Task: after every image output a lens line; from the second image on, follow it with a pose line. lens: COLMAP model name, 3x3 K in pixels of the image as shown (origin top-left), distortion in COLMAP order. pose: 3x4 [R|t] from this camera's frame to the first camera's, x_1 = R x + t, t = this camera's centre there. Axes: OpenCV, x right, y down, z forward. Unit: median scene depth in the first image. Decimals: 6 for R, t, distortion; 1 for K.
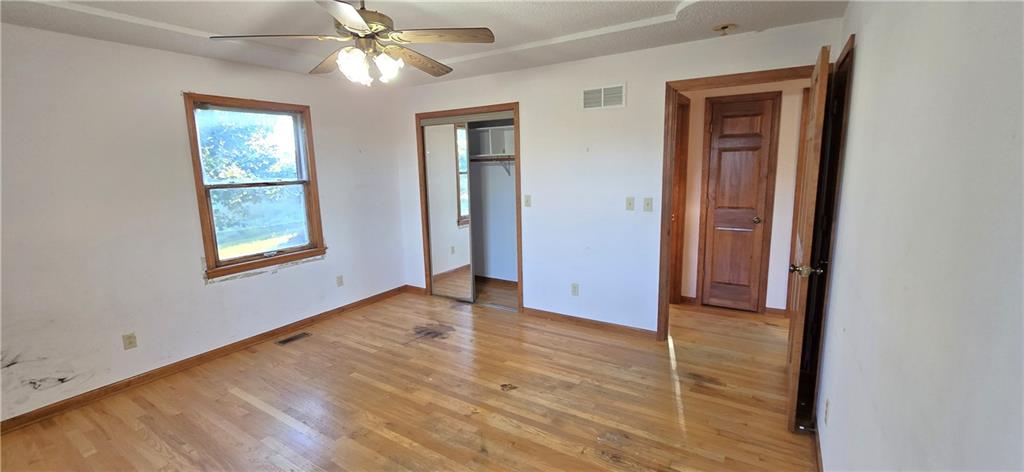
lens RADIAL K [[417.4, 0, 514.0], [0, 417.4, 232.7], [0, 0, 1]] dist [-0.010260, -0.000147]
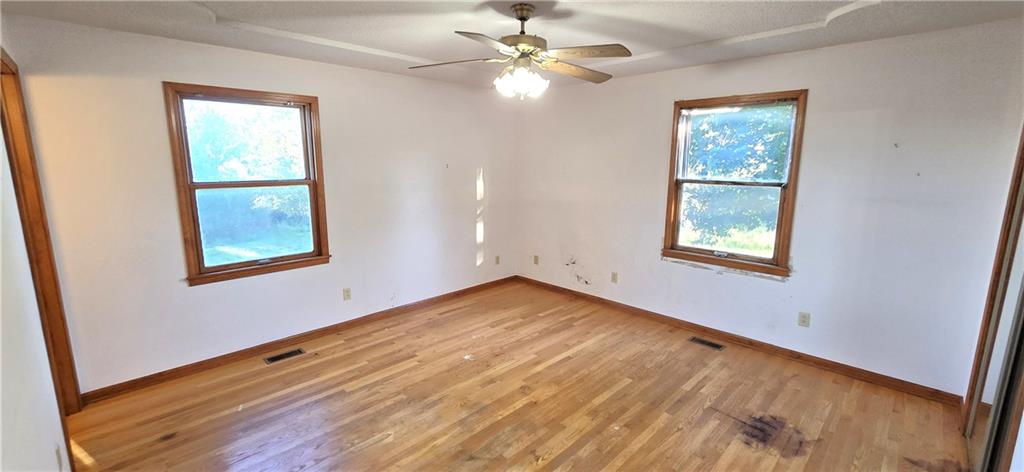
lens RADIAL K [[417.4, 0, 512.0], [0, 417.4, 233.6], [0, 0, 1]] dist [-0.010260, -0.000147]
pose [[-0.219959, 0.190558, -0.956716, 0.481813], [-0.160564, 0.960287, 0.228184, -0.149255], [0.962204, 0.203805, -0.180627, 0.744586]]
